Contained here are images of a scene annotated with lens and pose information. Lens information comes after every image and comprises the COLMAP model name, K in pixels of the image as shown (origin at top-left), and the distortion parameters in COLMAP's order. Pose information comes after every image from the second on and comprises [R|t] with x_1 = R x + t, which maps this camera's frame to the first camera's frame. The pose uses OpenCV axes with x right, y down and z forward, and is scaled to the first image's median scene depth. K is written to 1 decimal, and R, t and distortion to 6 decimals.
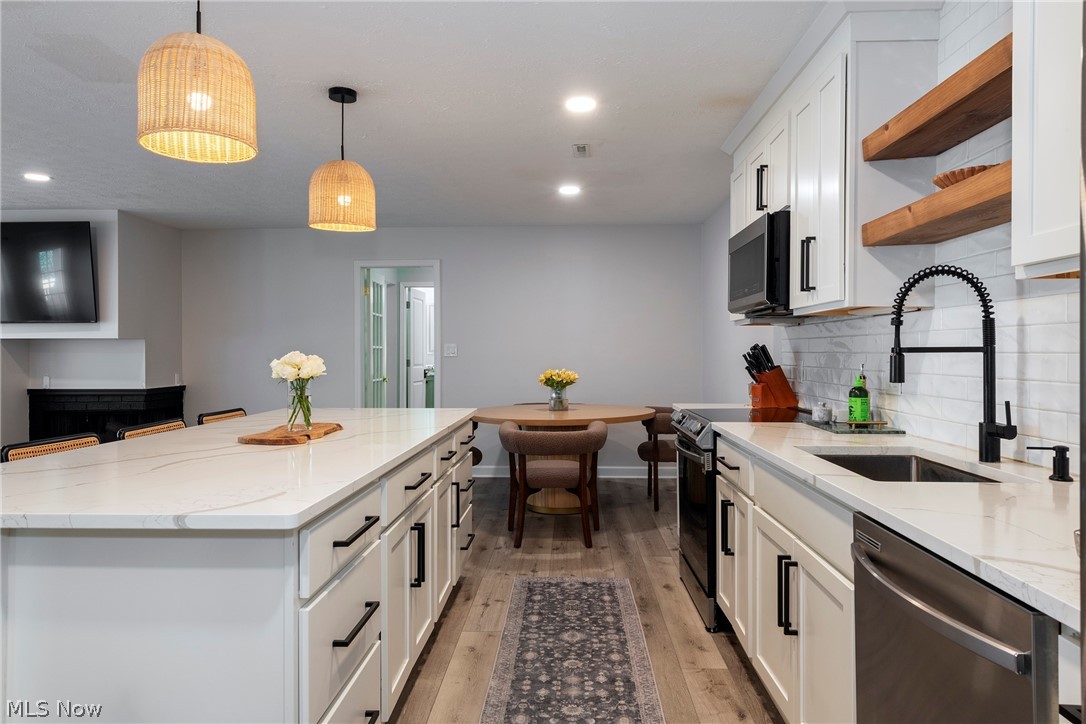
lens RADIAL K [[701.2, 0, 543.0], [0, 701.2, 362.0], [0, 0, 1]] dist [0.001843, -0.000269]
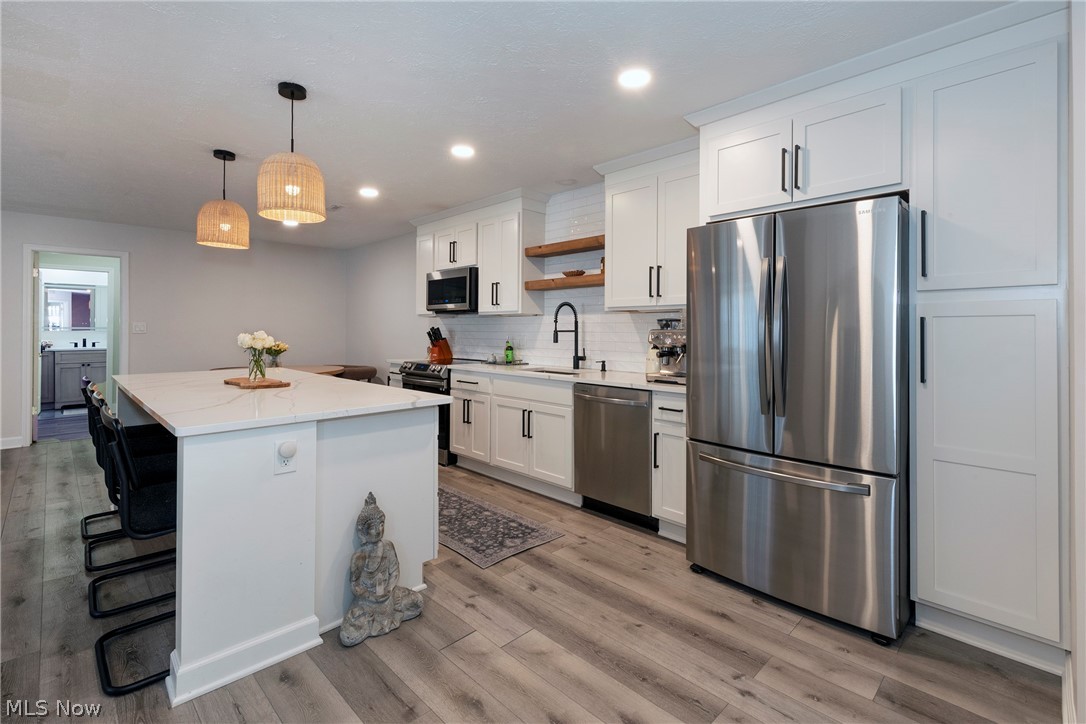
lens RADIAL K [[491.7, 0, 542.0], [0, 491.7, 328.4], [0, 0, 1]] dist [0.000160, -0.000093]
pose [[0.678893, 0.005872, 0.734214, -0.632461], [0.005499, 0.999899, -0.013081, -0.001916], [-0.734217, 0.012918, 0.678792, -0.193379]]
